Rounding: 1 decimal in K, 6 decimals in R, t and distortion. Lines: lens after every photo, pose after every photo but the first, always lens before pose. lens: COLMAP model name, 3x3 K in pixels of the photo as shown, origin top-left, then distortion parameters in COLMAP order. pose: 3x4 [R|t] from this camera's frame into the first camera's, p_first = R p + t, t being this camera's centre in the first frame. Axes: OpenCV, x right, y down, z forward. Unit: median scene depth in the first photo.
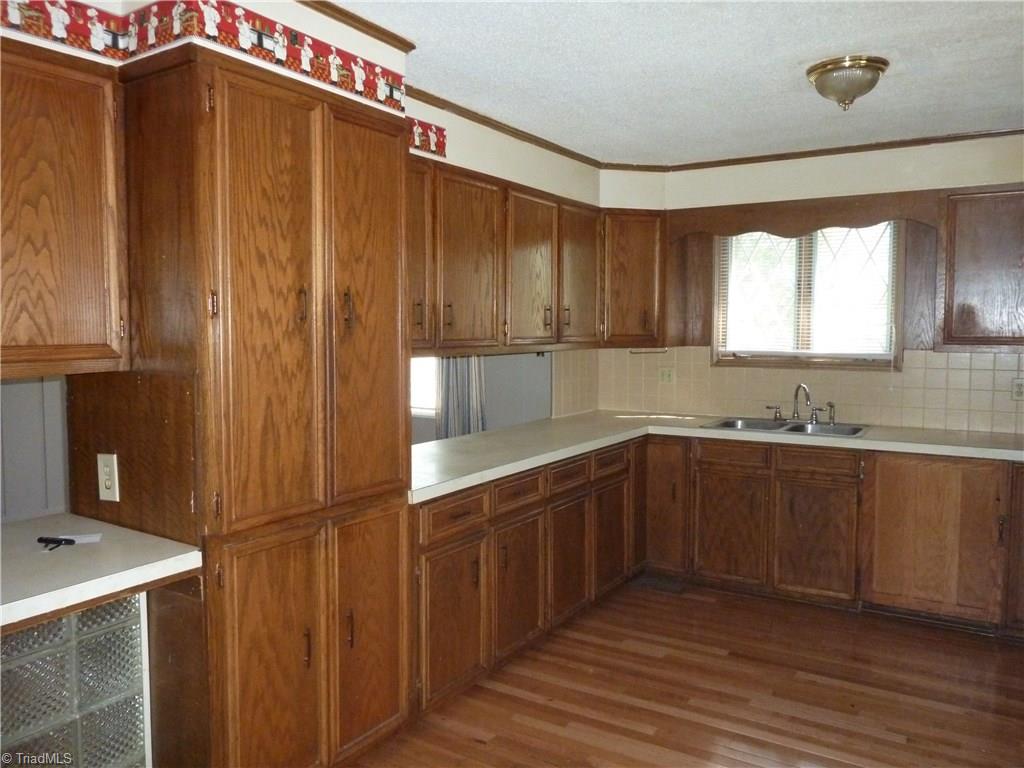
lens RADIAL K [[787.7, 0, 512.0], [0, 787.7, 384.0], [0, 0, 1]] dist [0.001286, -0.004594]
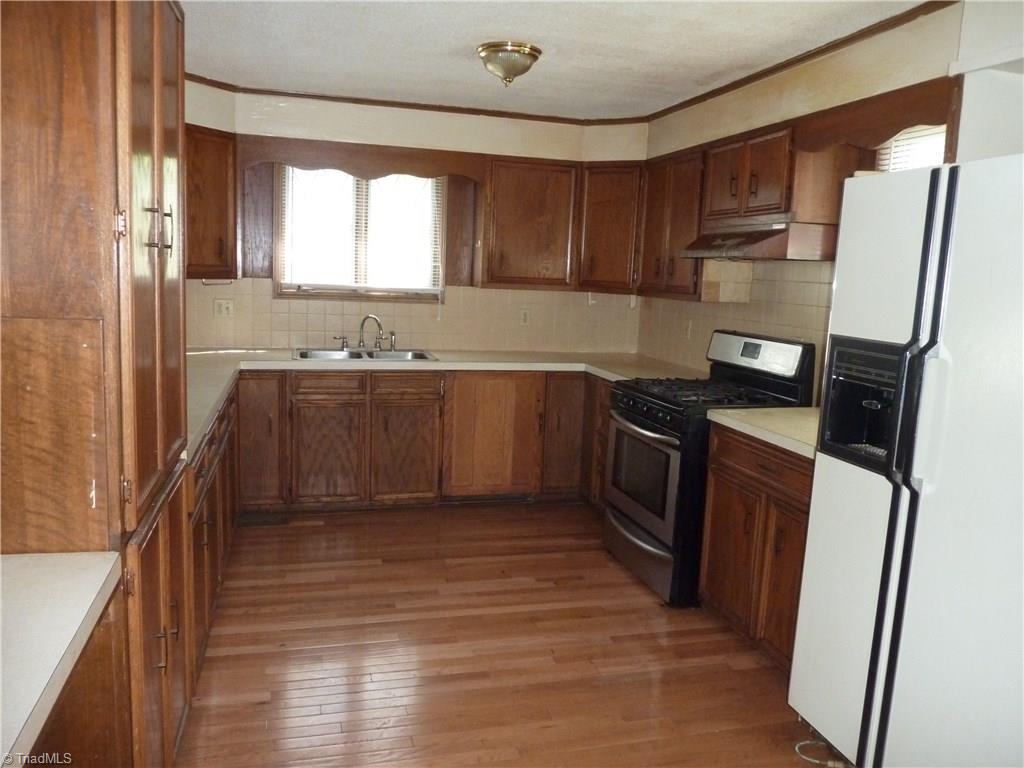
lens RADIAL K [[787.7, 0, 512.0], [0, 787.7, 384.0], [0, 0, 1]] dist [0.001286, -0.004594]
pose [[0.684873, -0.078624, 0.724408, -0.336414], [0.011887, 0.995235, 0.096780, -0.009472], [-0.728565, -0.057671, 0.682544, 0.111174]]
